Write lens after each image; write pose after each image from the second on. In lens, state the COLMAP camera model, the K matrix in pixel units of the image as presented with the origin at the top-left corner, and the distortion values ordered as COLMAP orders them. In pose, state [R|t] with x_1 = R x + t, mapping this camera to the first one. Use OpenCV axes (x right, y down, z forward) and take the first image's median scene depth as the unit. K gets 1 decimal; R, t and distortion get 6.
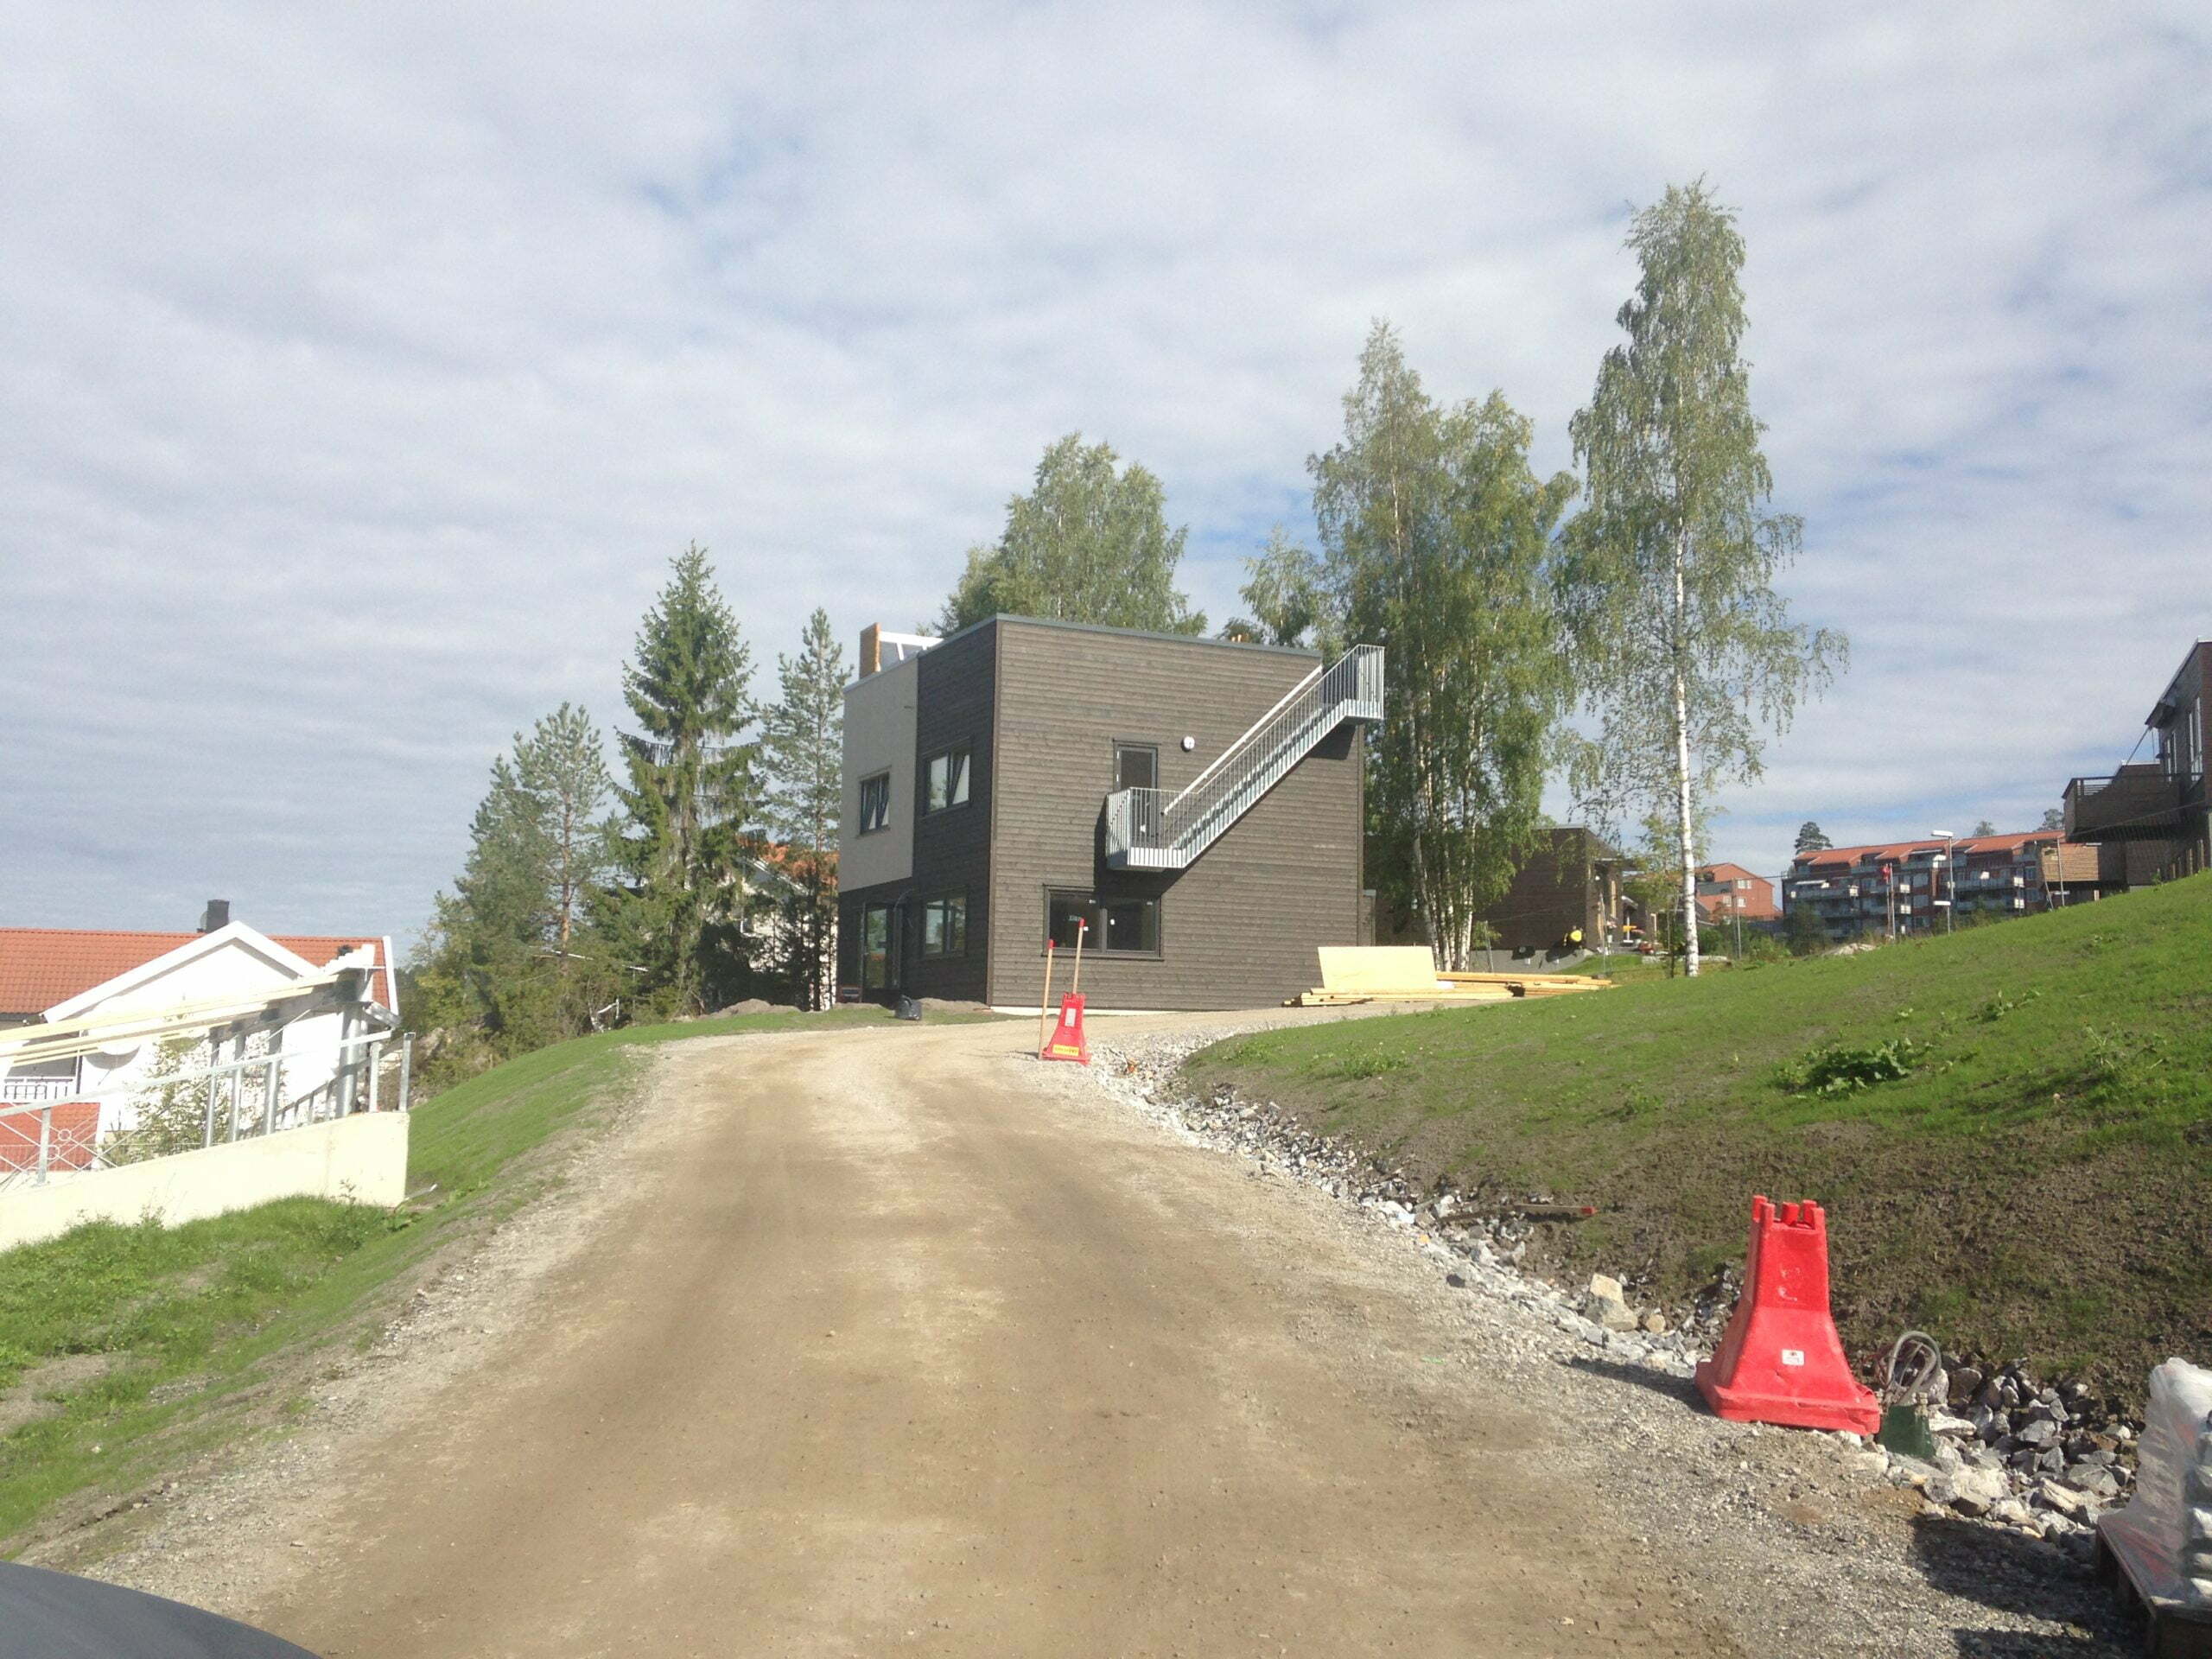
lens RADIAL K [[1946.5, 0, 1102.9], [0, 1946.5, 831.0], [0, 0, 1]] dist [0.189325, -0.282483]
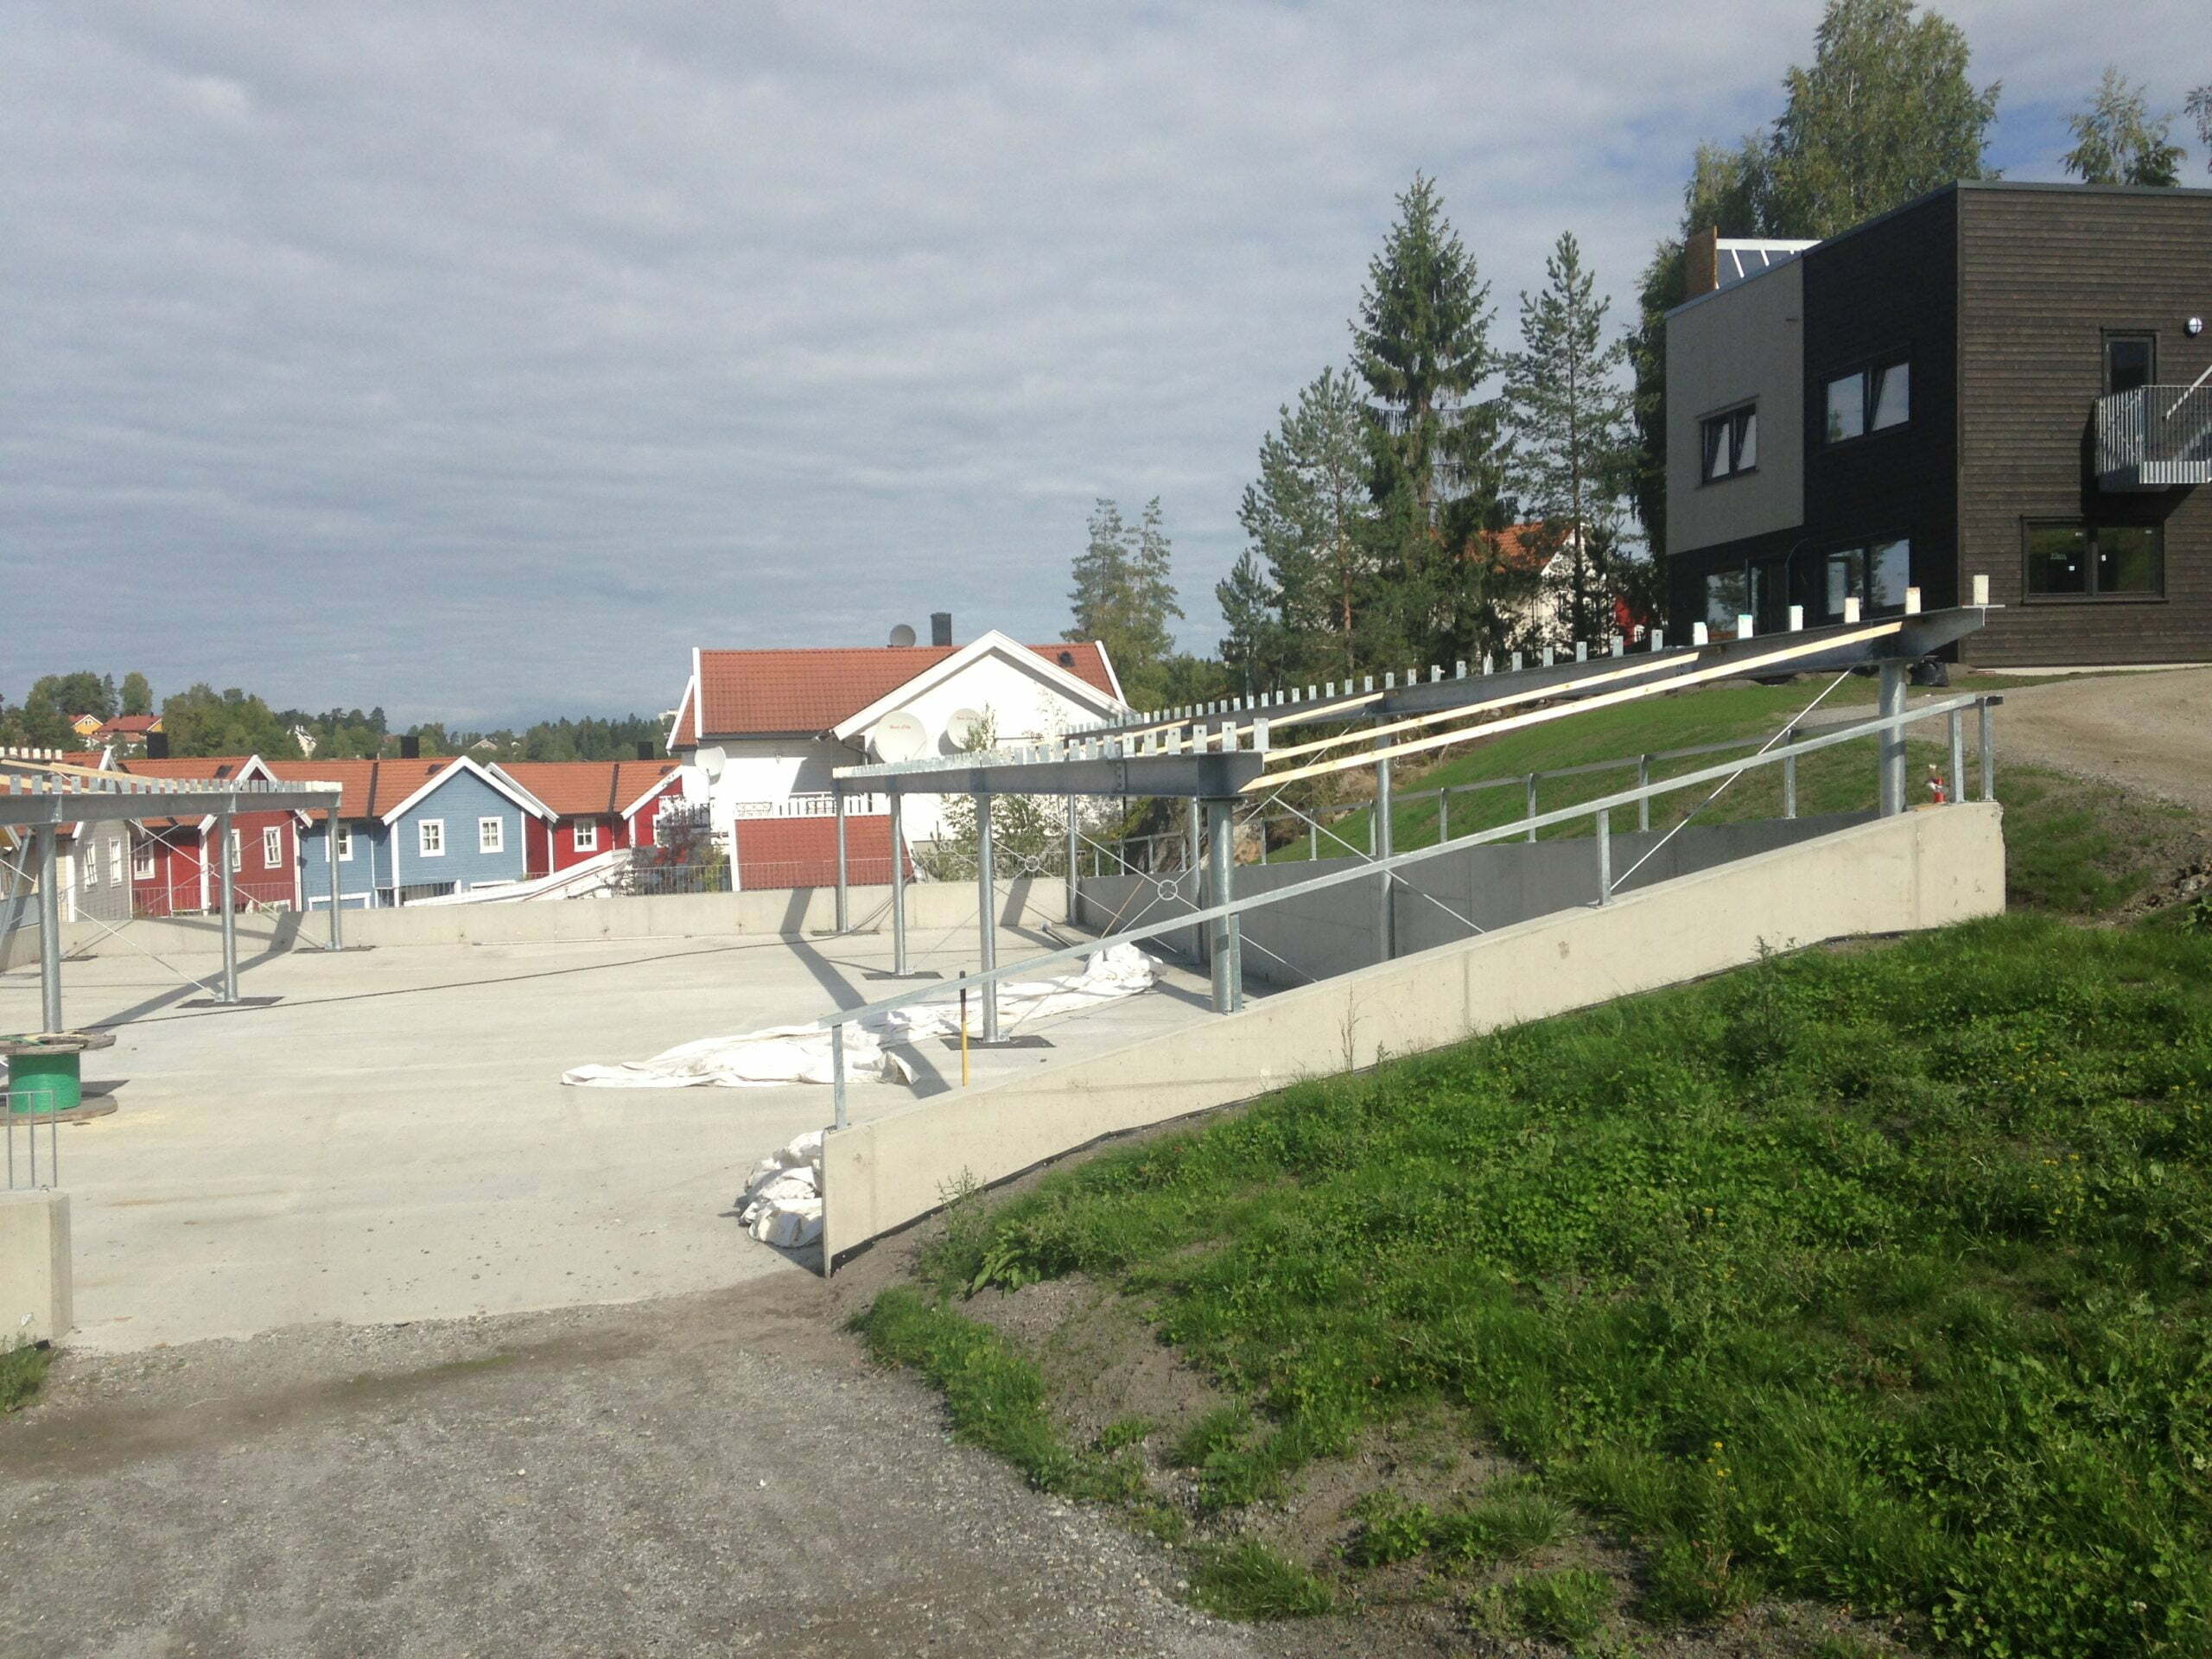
lens RADIAL K [[1966.5, 0, 1080.0], [0, 1966.5, 834.1], [0, 0, 1]] dist [0.190916, -0.327389]
pose [[0.968655, -0.033000, -0.246209, -0.145765], [0.070086, 0.987176, 0.143426, 0.006891], [0.238319, -0.156187, 0.958546, 0.053755]]
